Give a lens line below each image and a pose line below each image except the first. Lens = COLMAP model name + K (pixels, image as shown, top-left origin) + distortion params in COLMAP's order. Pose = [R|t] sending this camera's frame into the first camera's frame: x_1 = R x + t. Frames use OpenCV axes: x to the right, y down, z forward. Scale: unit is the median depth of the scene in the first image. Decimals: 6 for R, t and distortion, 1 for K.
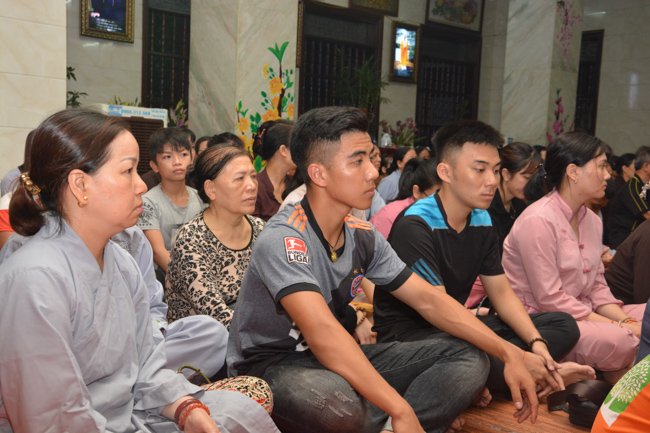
lens RADIAL K [[839.3, 0, 327.1], [0, 839.3, 217.7], [0, 0, 1]] dist [0.136578, 0.000000]
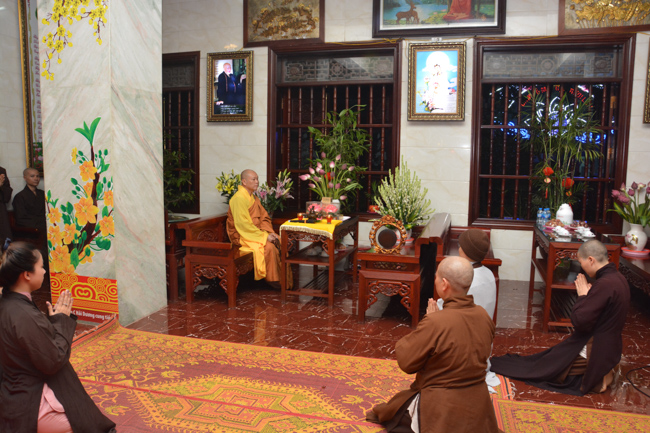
lens RADIAL K [[505.2, 0, 319.1], [0, 505.2, 213.8], [0, 0, 1]] dist [-0.104200, 0.028502]
pose [[0.487581, 0.063244, -0.870784, 0.406339], [-0.059944, 0.997444, 0.038878, -0.119425], [0.871017, 0.033242, 0.490126, 0.783723]]
